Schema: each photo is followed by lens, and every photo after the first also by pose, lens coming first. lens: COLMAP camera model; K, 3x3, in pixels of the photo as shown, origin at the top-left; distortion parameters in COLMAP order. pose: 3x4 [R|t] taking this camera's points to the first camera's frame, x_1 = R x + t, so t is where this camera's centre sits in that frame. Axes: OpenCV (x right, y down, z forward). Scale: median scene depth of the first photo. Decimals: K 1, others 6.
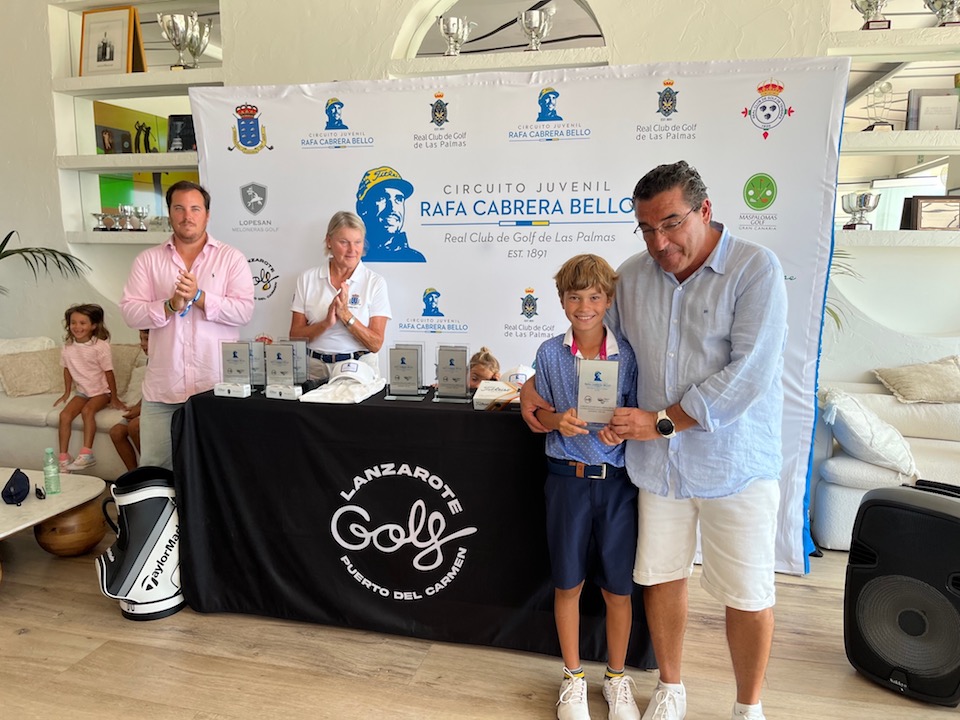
lens RADIAL K [[736.3, 0, 477.6], [0, 736.3, 365.0], [0, 0, 1]] dist [0.074644, -0.121105]
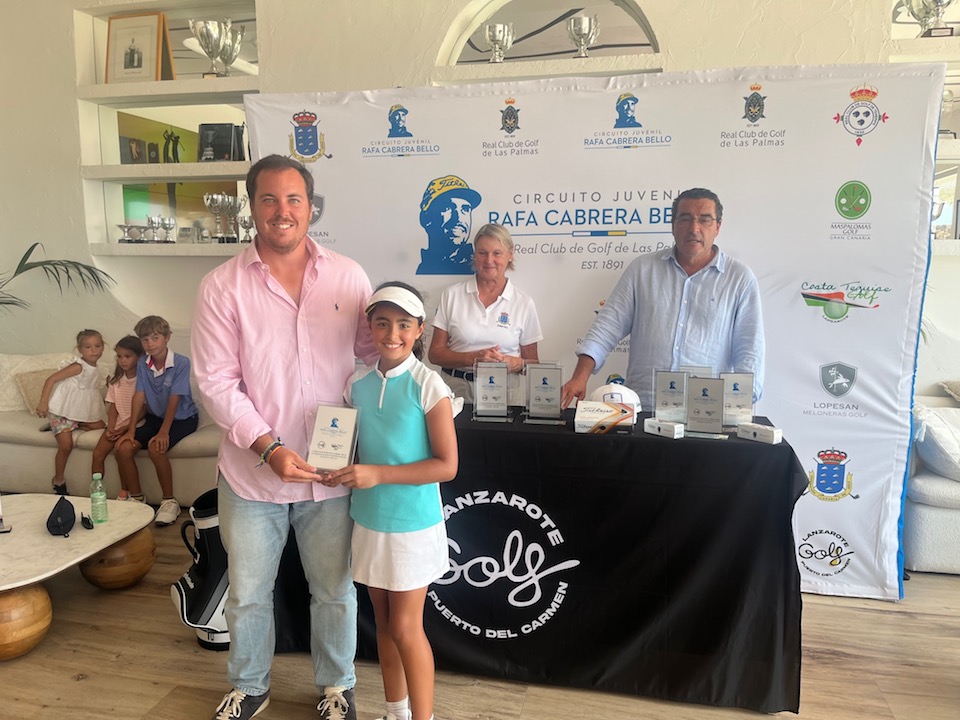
lens RADIAL K [[734.9, 0, 474.1], [0, 734.9, 353.4], [0, 0, 1]] dist [0.071735, -0.120931]
pose [[0.999843, -0.006452, 0.016481, -0.116271], [0.006883, 0.999632, -0.026235, -0.012762], [-0.016305, 0.026345, 0.999520, 0.052752]]
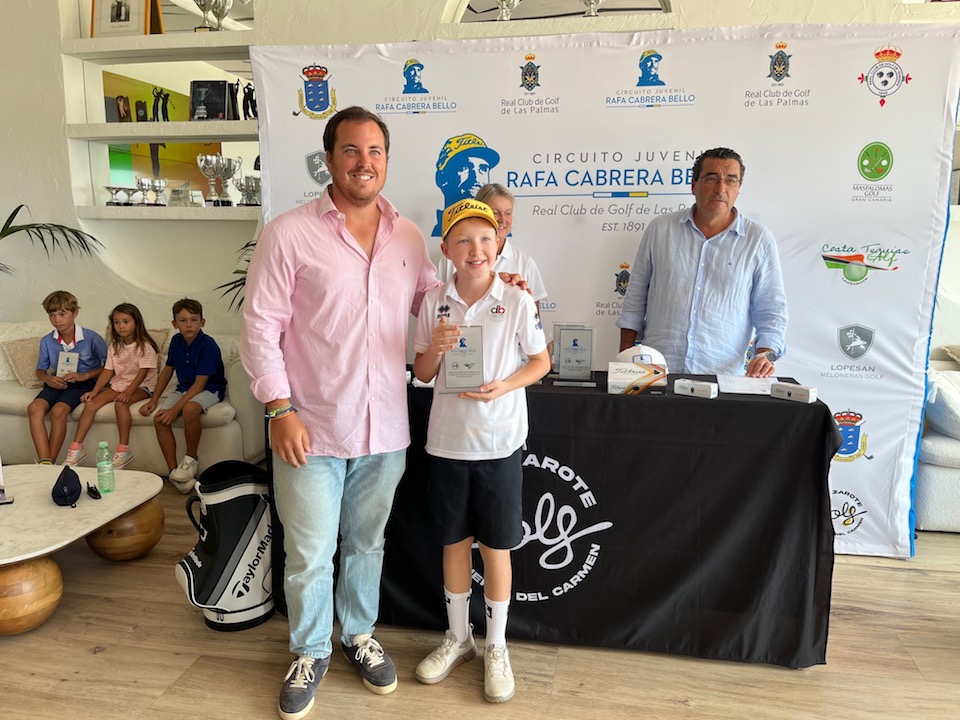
lens RADIAL K [[735.4, 0, 488.9], [0, 735.4, 353.0], [0, 0, 1]] dist [0.072684, -0.118878]
pose [[0.997790, -0.010583, 0.065602, -0.168769], [0.009972, 0.999904, 0.009632, -0.000891], [-0.065698, -0.008957, 0.997799, 0.069734]]
